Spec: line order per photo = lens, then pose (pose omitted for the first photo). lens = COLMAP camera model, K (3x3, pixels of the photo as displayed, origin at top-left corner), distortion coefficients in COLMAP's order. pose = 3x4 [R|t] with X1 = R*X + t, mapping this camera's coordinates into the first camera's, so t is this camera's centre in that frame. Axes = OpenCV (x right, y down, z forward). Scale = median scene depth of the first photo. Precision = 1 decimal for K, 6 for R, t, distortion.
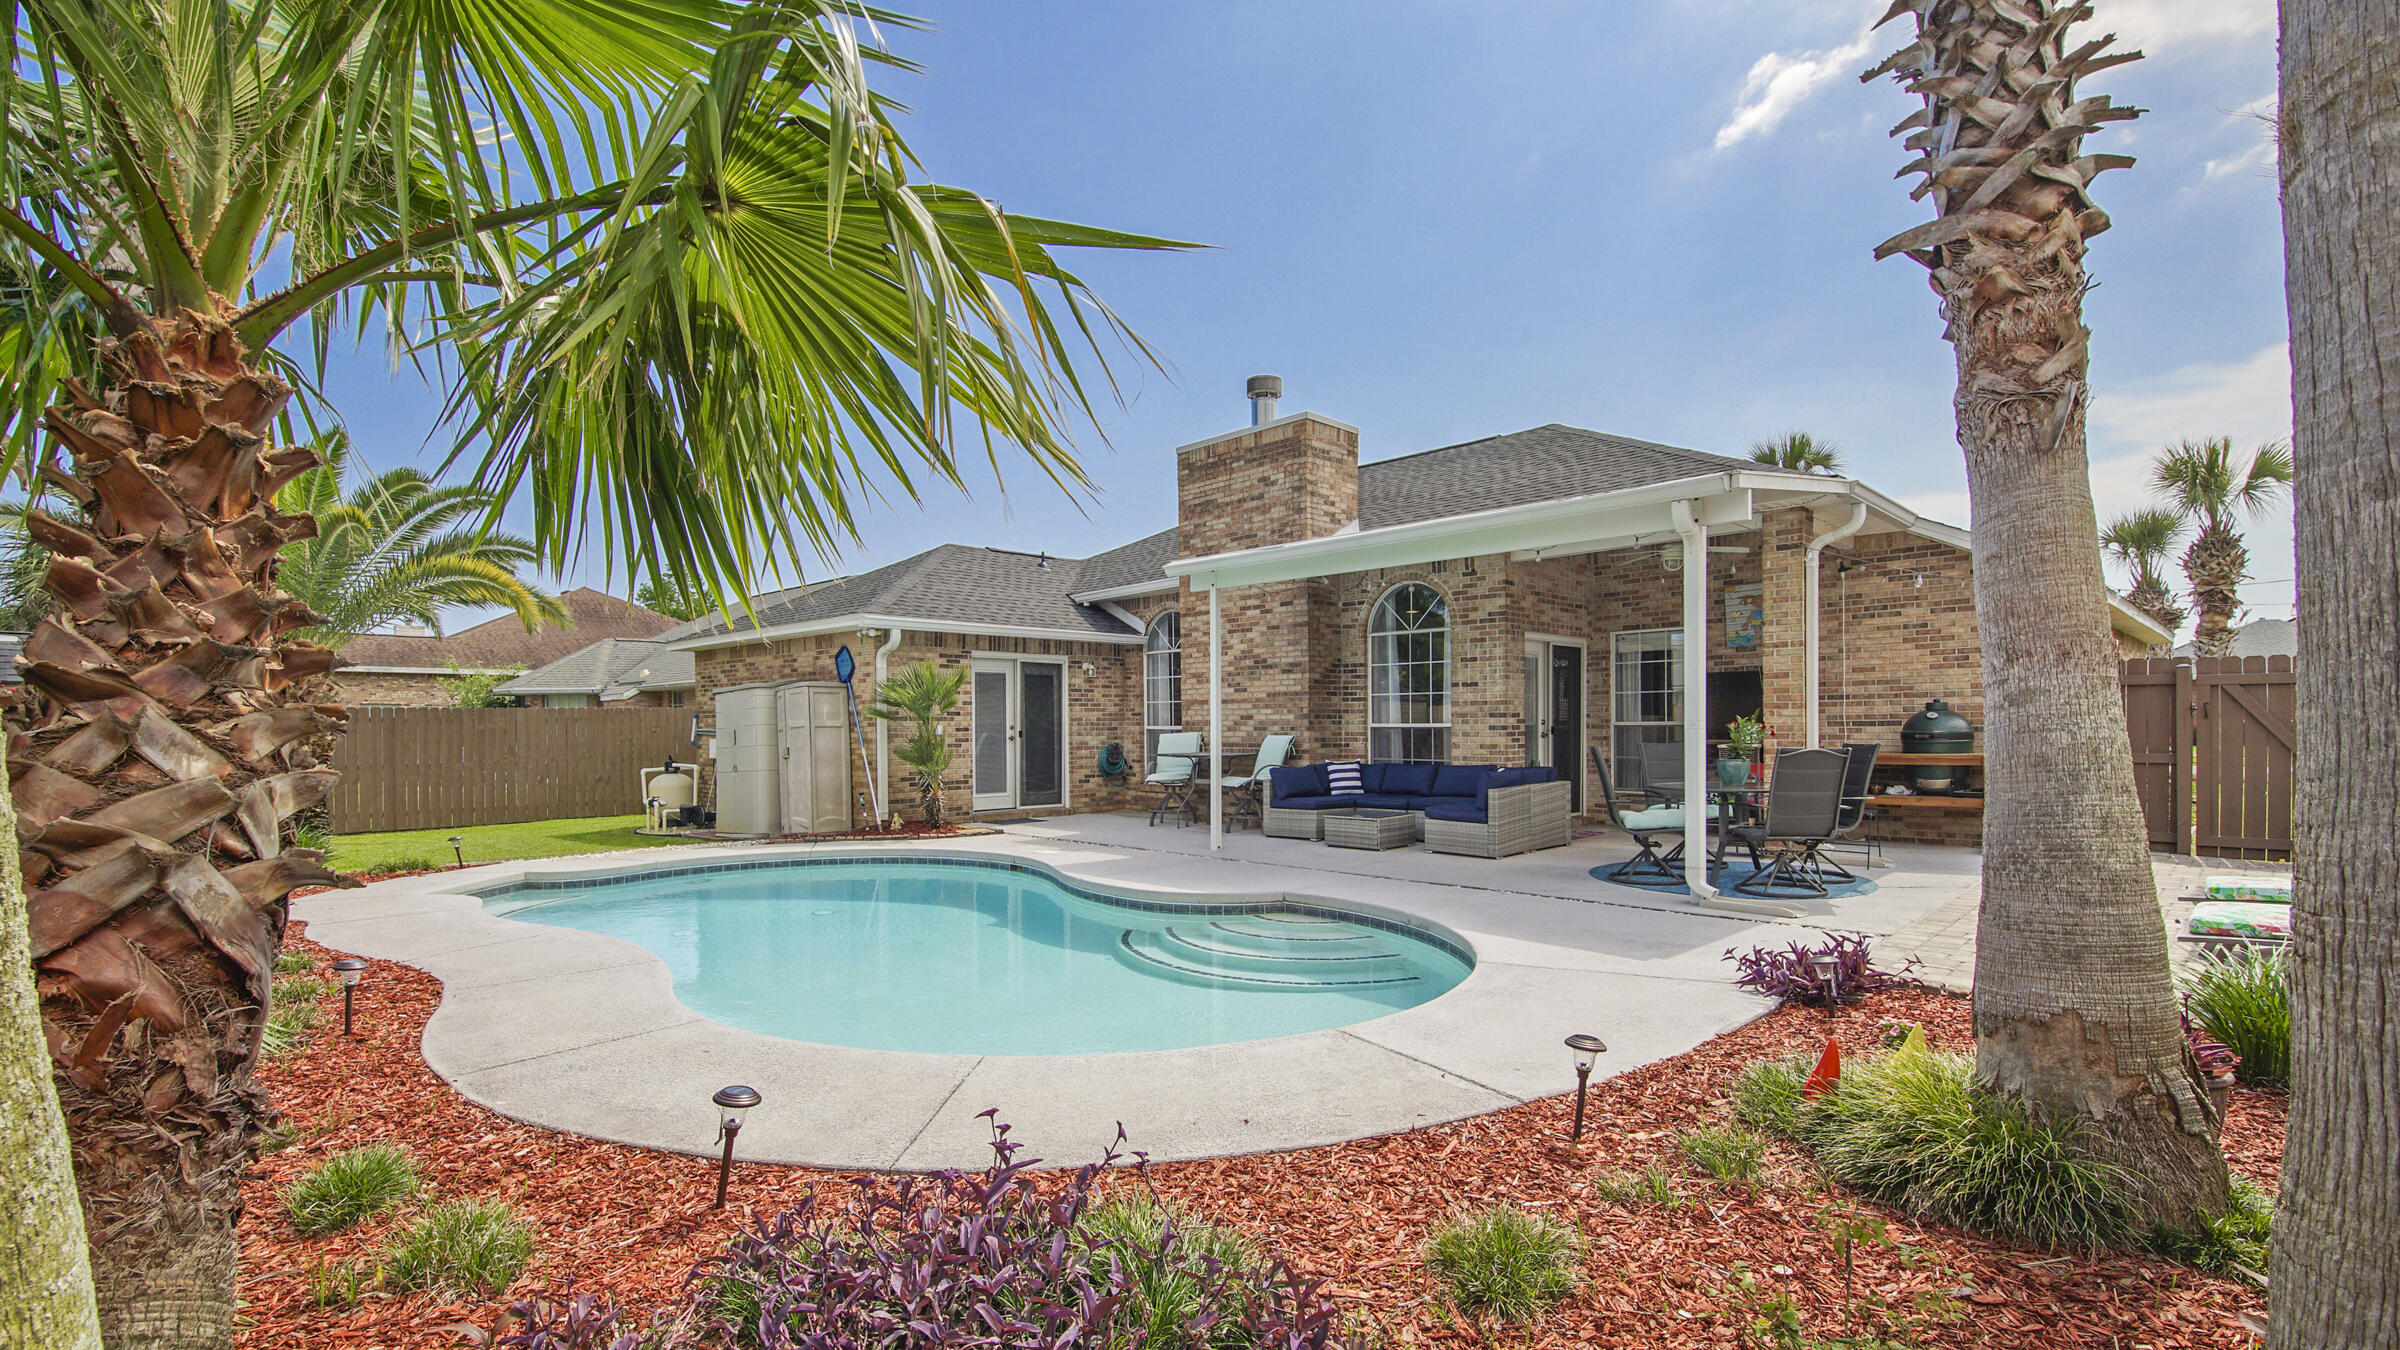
lens RADIAL K [[1079.4, 0, 1192.6], [0, 1079.4, 681.3], [0, 0, 1]] dist [0.038884, -0.024236]
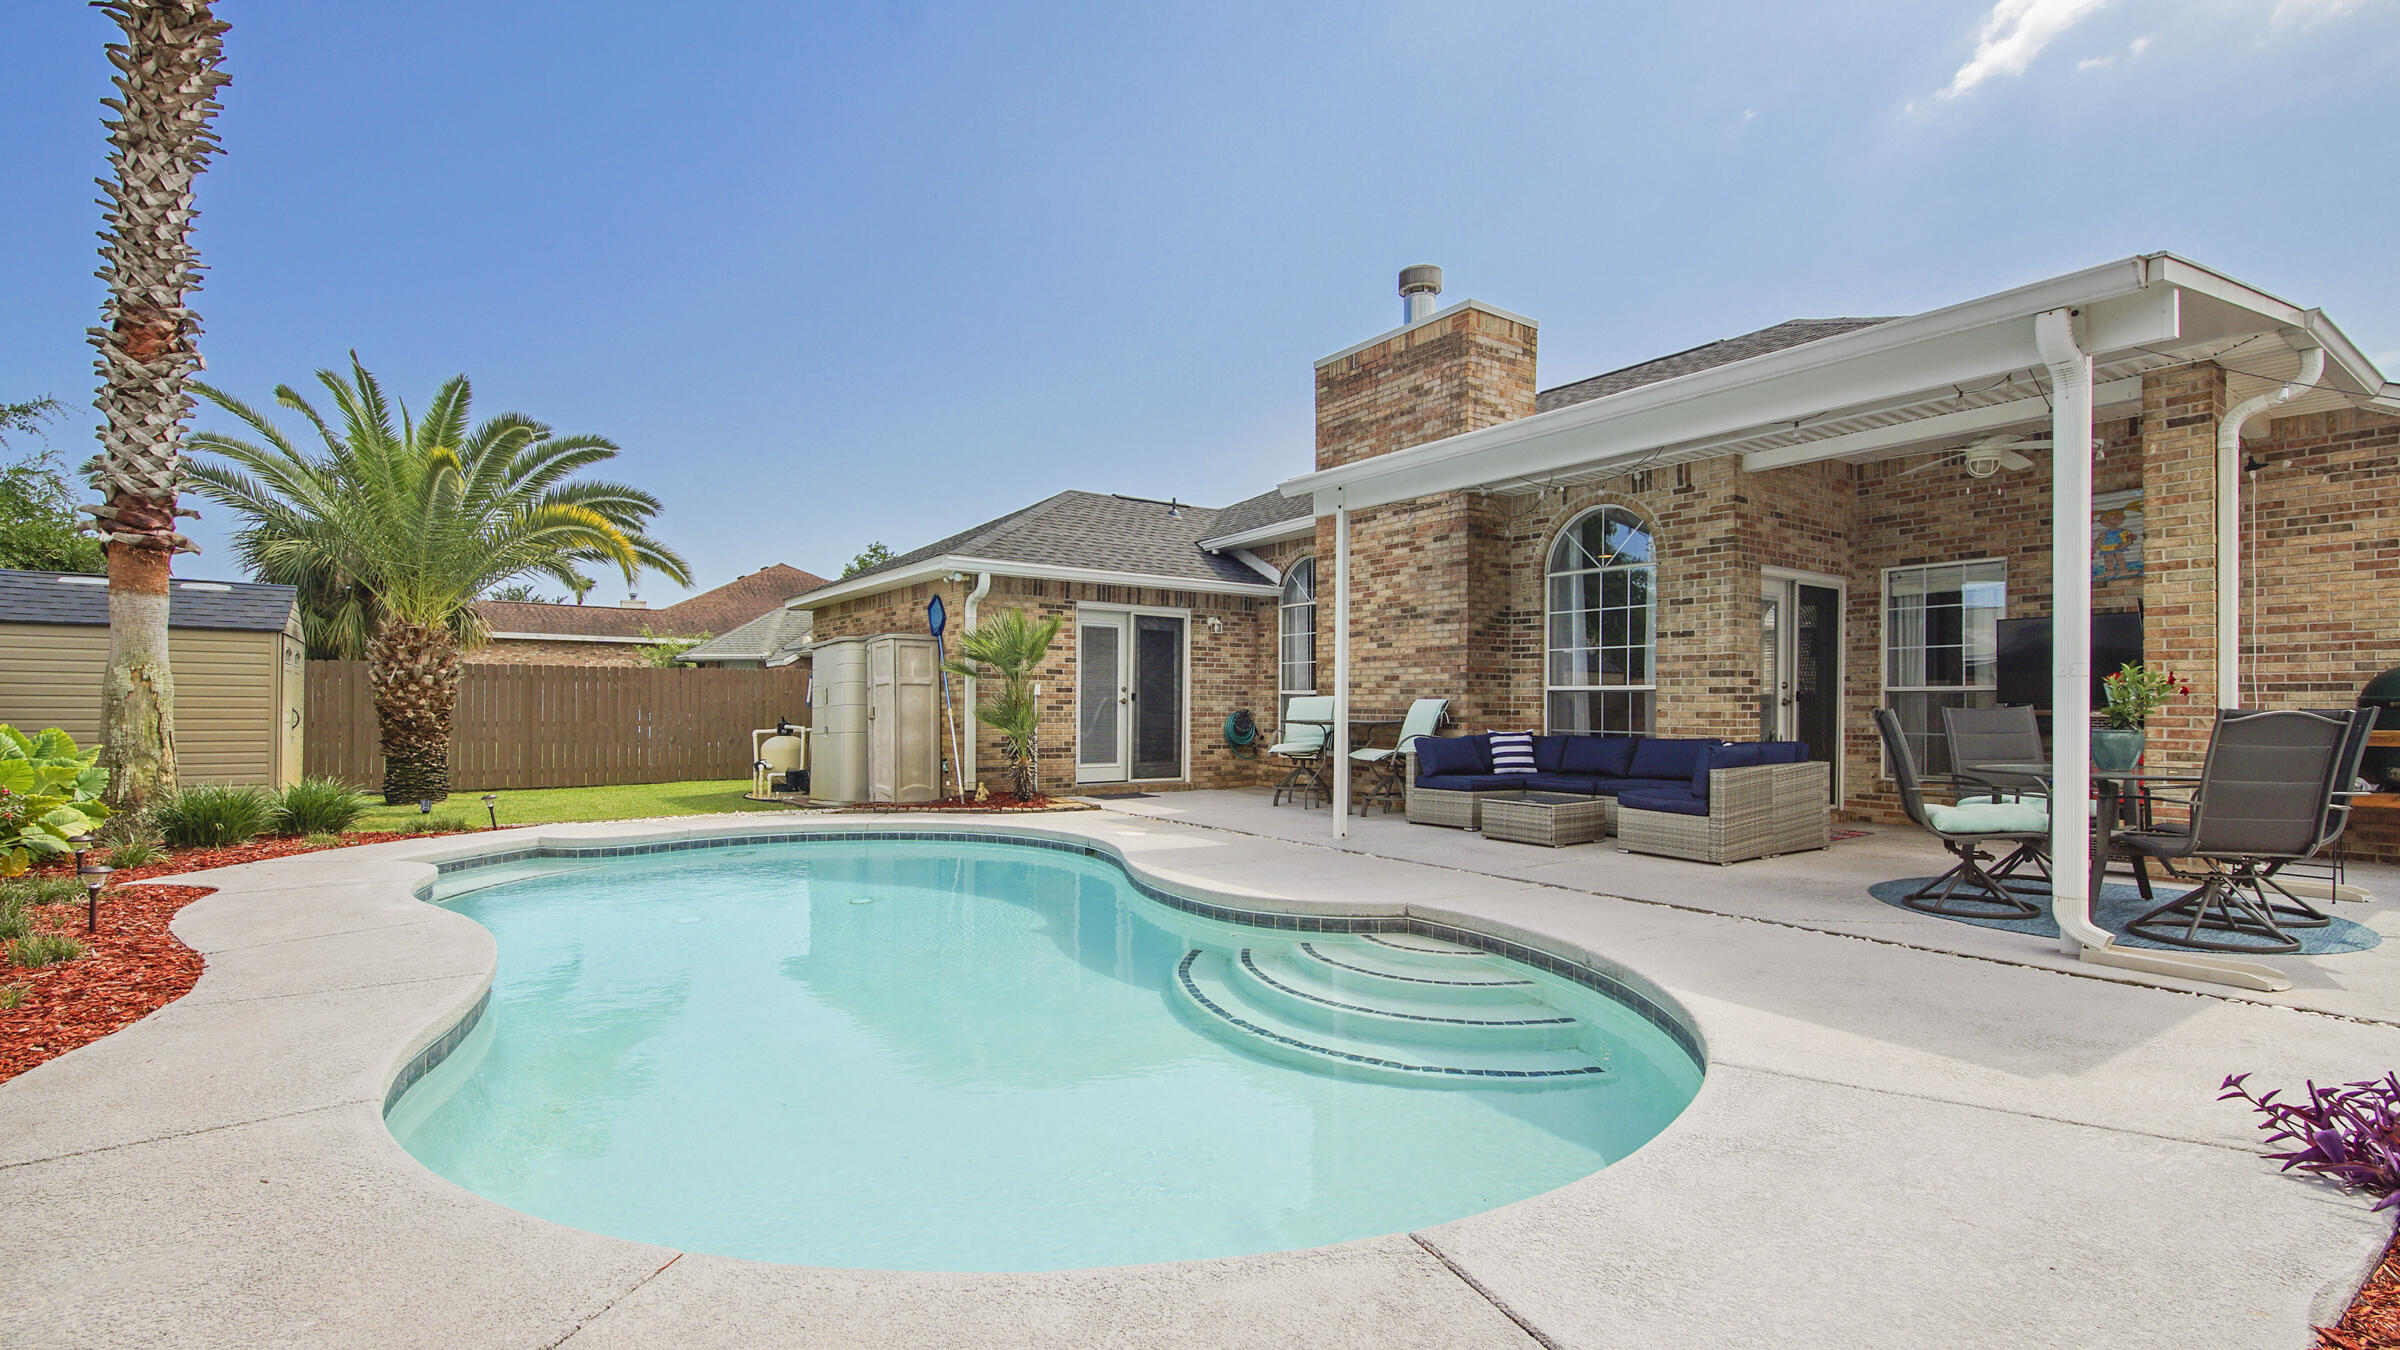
lens RADIAL K [[1045.5, 0, 1200.0], [0, 1045.5, 675.0], [0, 0, 1]] dist [0.036891, -0.022177]
pose [[0.985333, 0.007562, -0.170476, 0.043401], [-0.005830, 0.999926, 0.010655, 0.024154], [0.170544, -0.009504, 0.985304, 0.191579]]
